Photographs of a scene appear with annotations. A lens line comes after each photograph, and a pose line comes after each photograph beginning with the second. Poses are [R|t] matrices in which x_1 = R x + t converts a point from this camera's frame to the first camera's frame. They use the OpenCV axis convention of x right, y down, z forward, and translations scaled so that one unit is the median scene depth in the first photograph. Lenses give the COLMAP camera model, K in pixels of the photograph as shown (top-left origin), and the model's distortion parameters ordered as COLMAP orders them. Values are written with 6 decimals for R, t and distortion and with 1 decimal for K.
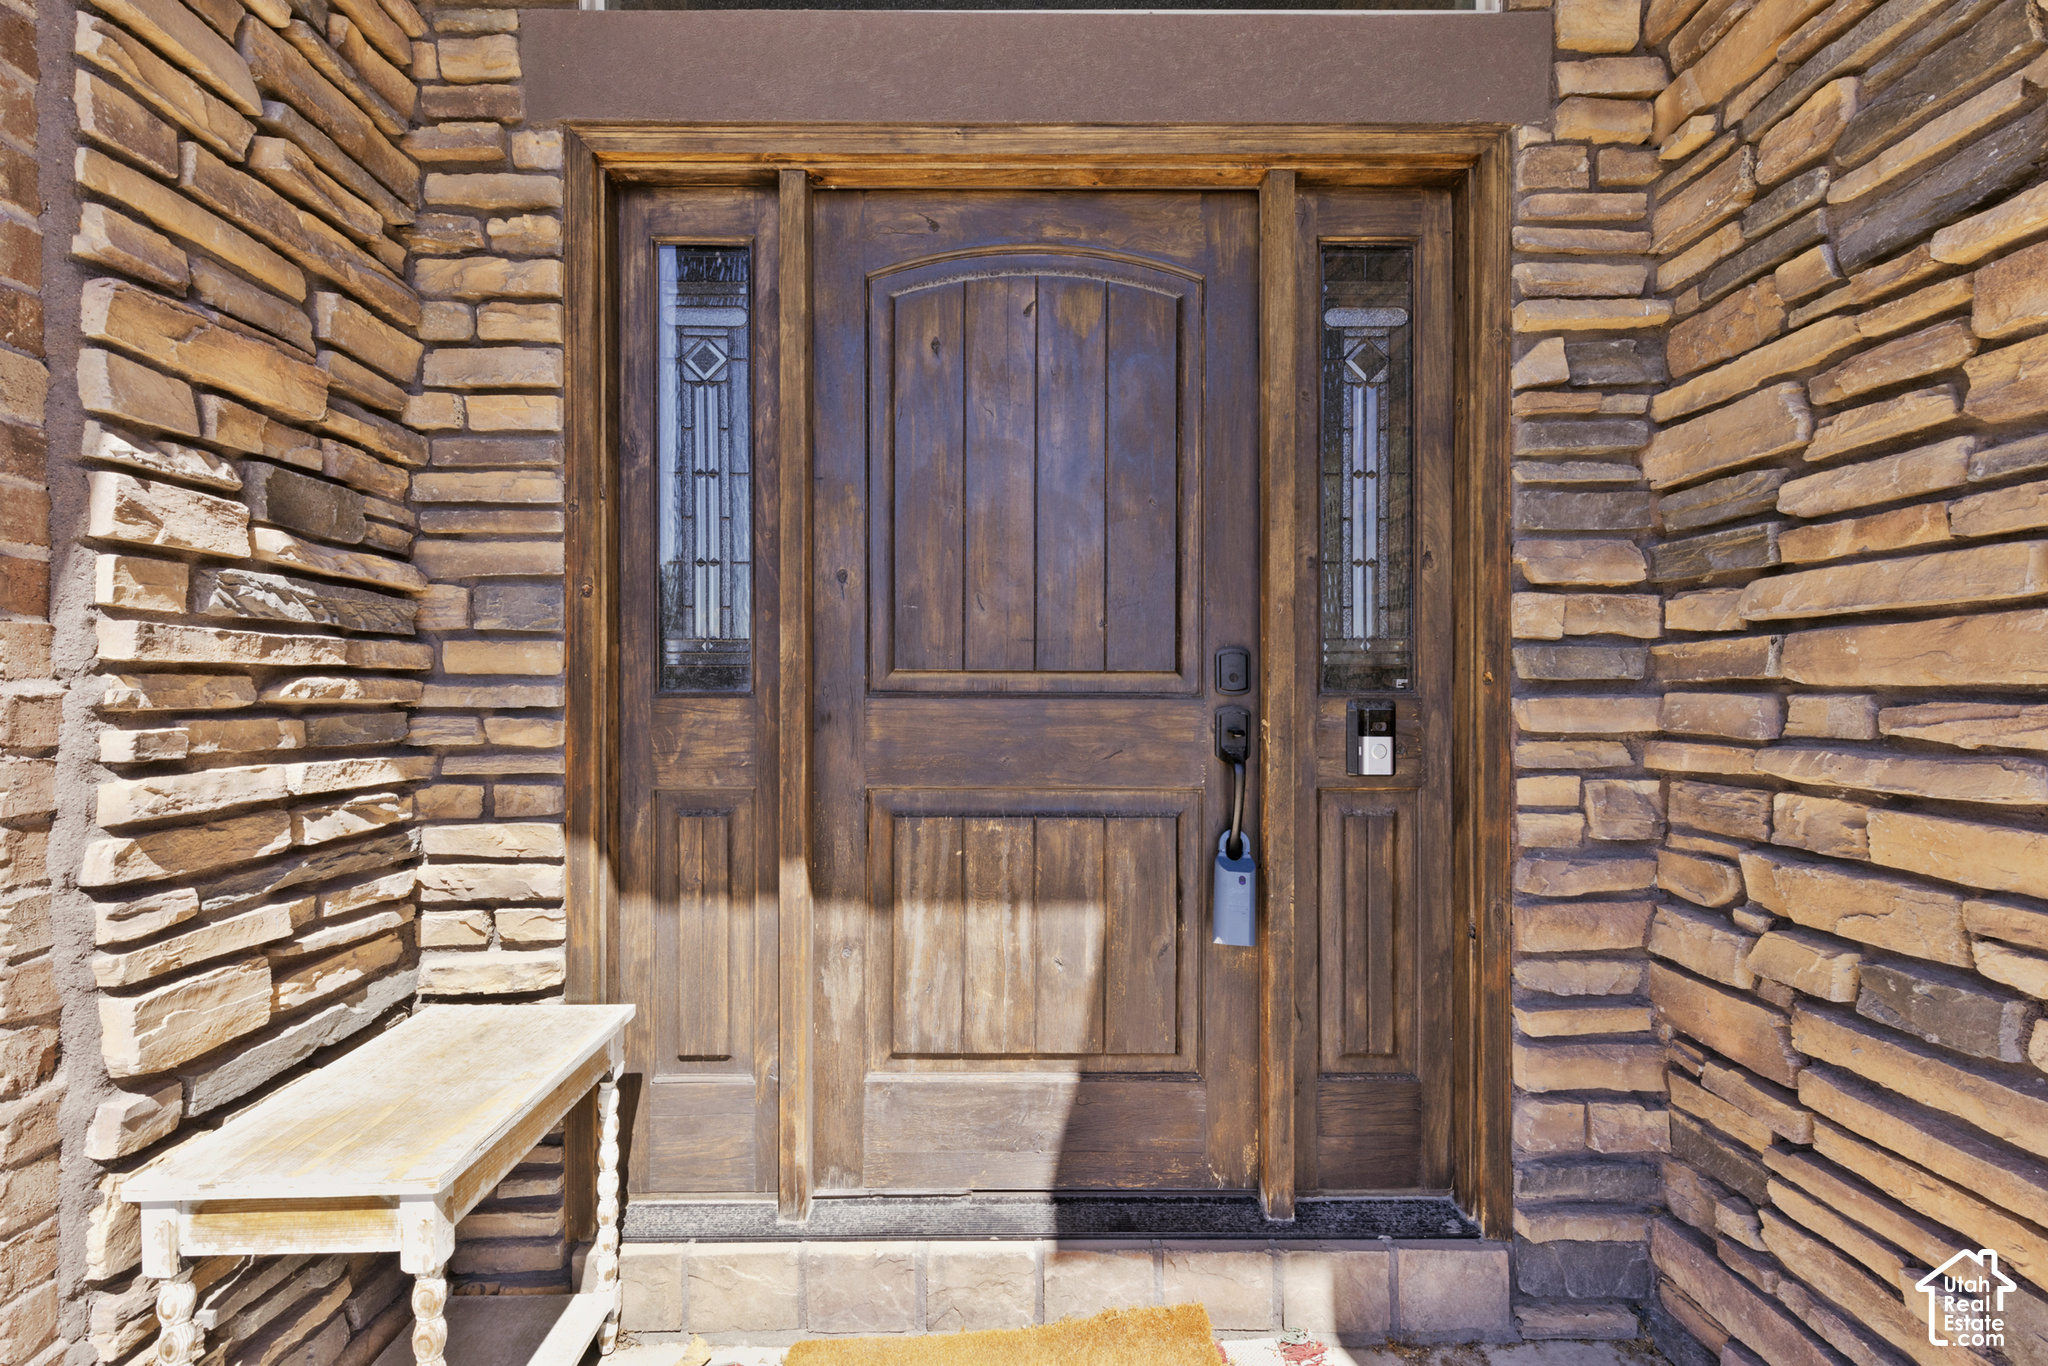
lens RADIAL K [[940.6, 0, 1018.2], [0, 940.6, 684.4], [0, 0, 1]] dist [0.015345, -0.000569]
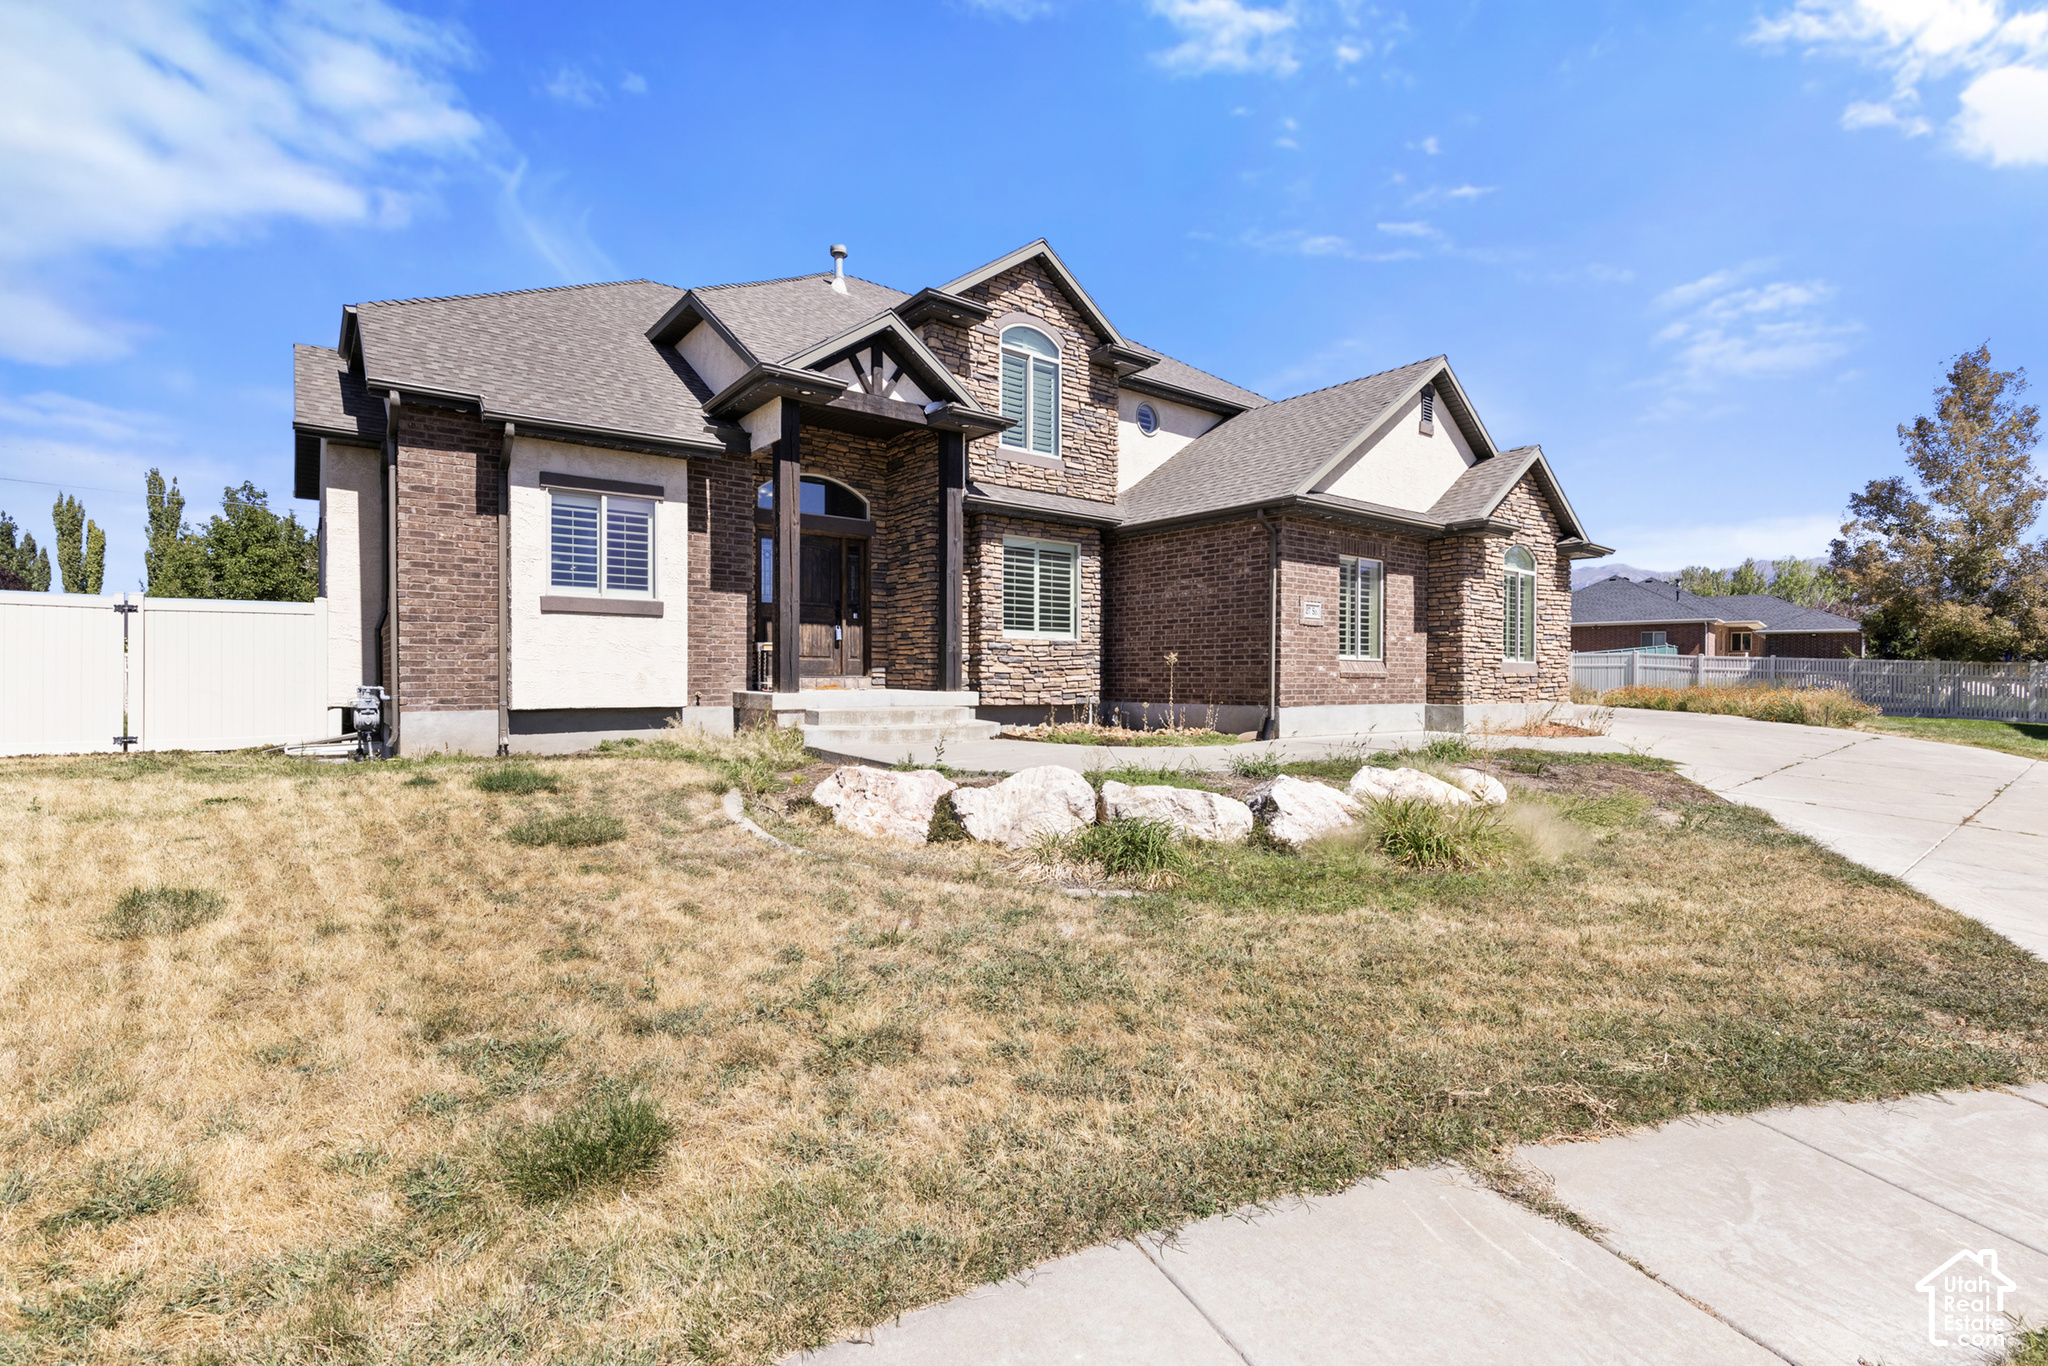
lens RADIAL K [[940.6, 0, 1023.5], [0, 940.6, 679.6], [0, 0, 1]] dist [0.015345, -0.000569]
pose [[0.804749, -0.000729, 0.593614, -3.052157], [-0.002383, 0.999987, 0.004458, 0.557130], [-0.593610, -0.005002, 0.804737, -5.949940]]
